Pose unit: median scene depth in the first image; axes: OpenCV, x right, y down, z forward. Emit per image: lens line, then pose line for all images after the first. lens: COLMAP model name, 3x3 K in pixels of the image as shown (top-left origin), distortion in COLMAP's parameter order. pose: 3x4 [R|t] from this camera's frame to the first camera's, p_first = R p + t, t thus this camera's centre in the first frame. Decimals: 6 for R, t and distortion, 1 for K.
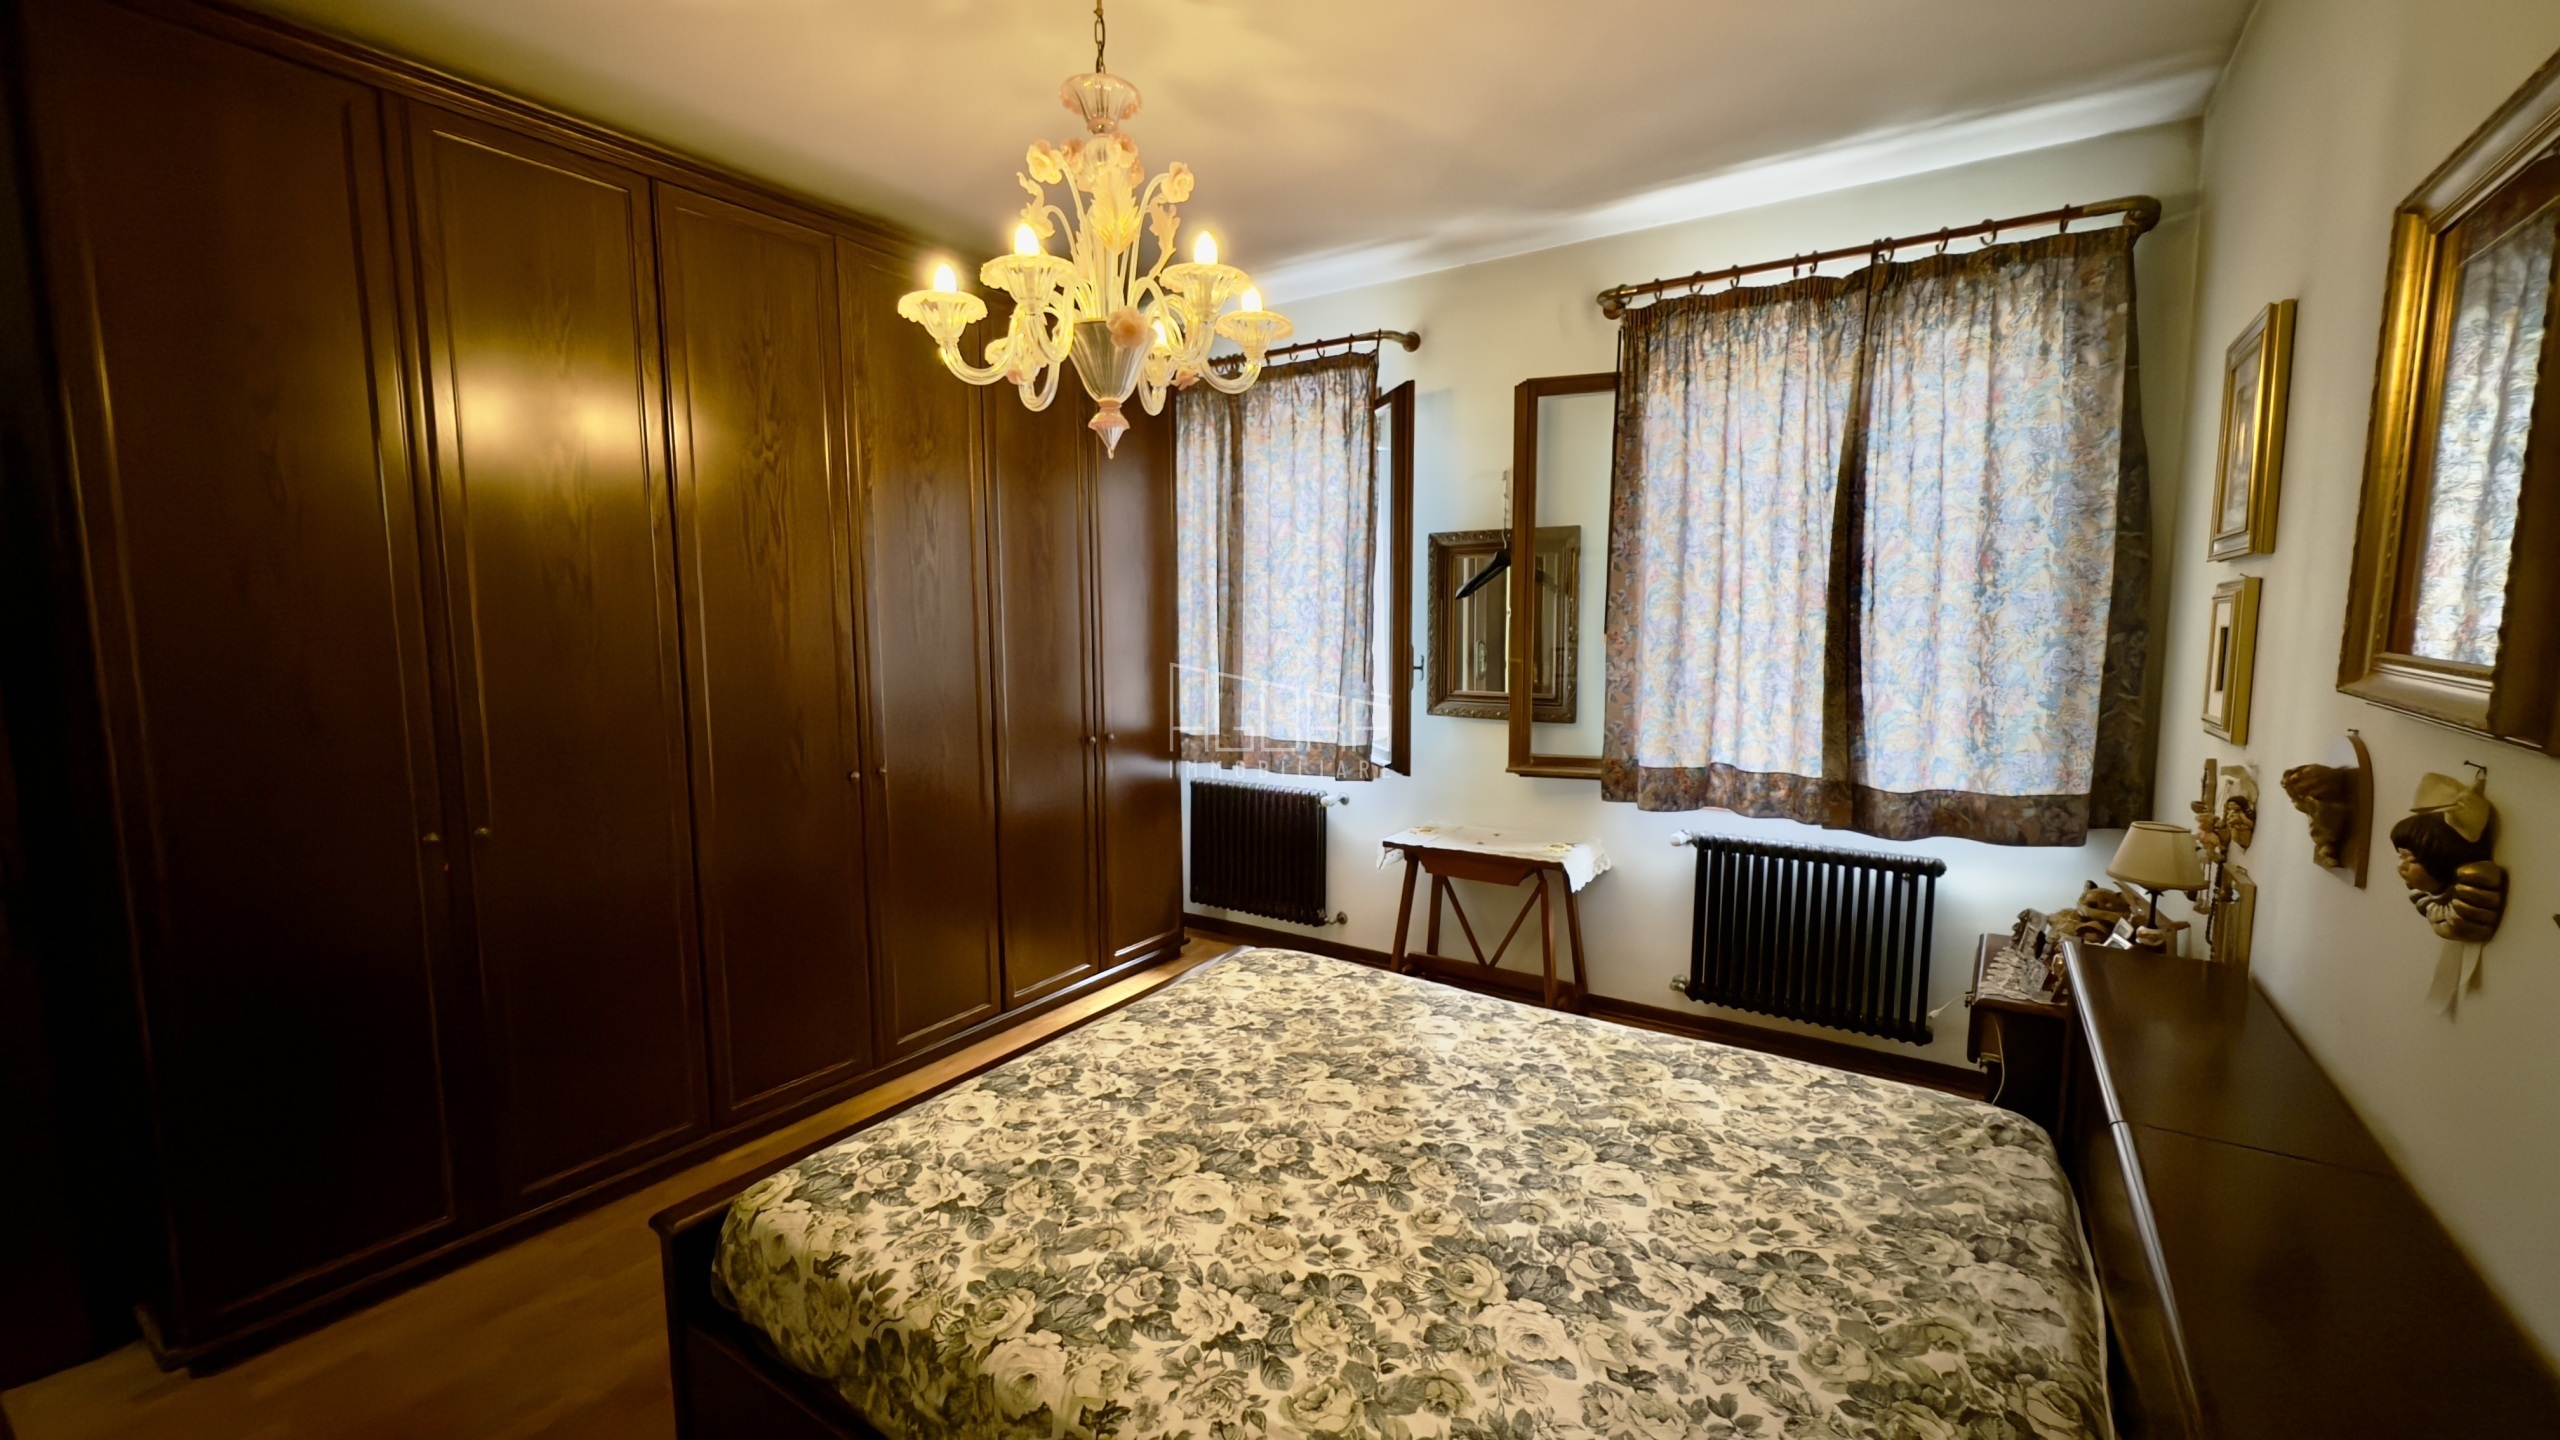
lens RADIAL K [[1022.8, 0, 1284.6], [0, 1022.8, 721.0], [0, 0, 1]] dist [-0.004425, 0.000394]
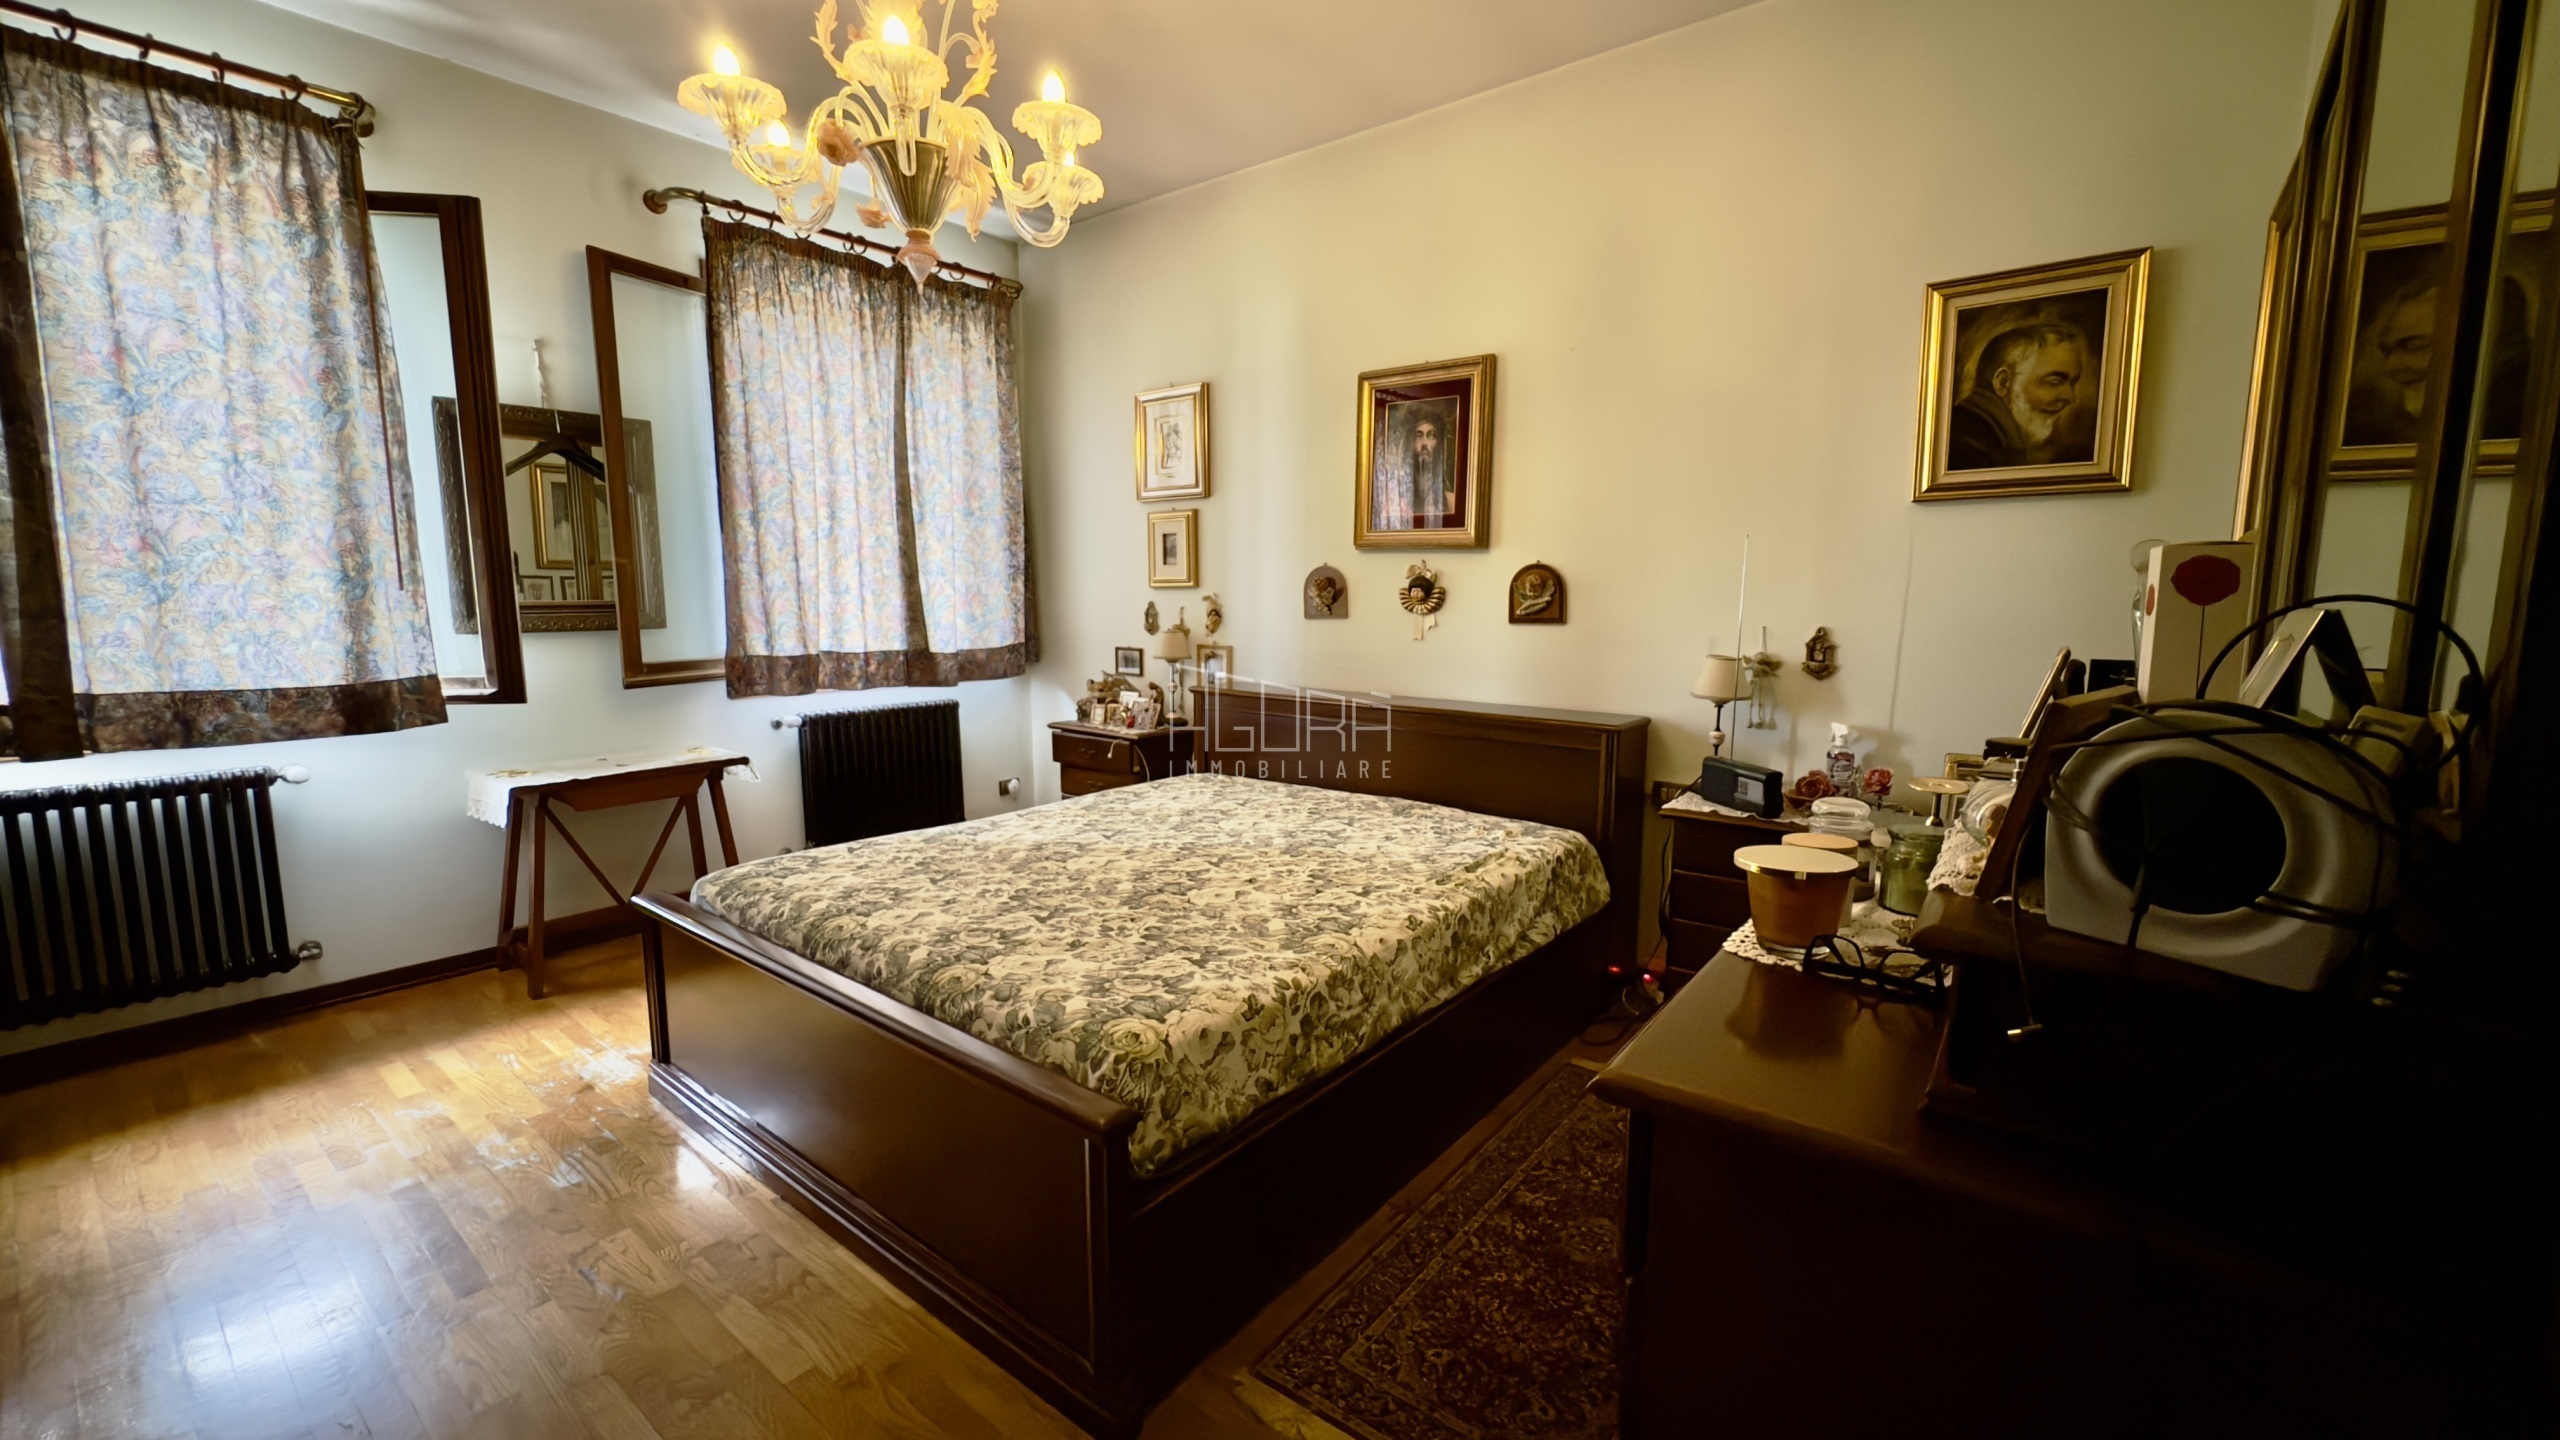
lens RADIAL K [[1022.8, 0, 1282.0], [0, 1022.8, 715.3], [0, 0, 1]] dist [-0.004425, 0.000394]
pose [[0.075059, -0.119830, 0.989953, -0.793370], [0.103020, 0.988373, 0.111828, 0.044605], [-0.991843, 0.093591, 0.086531, 0.432964]]
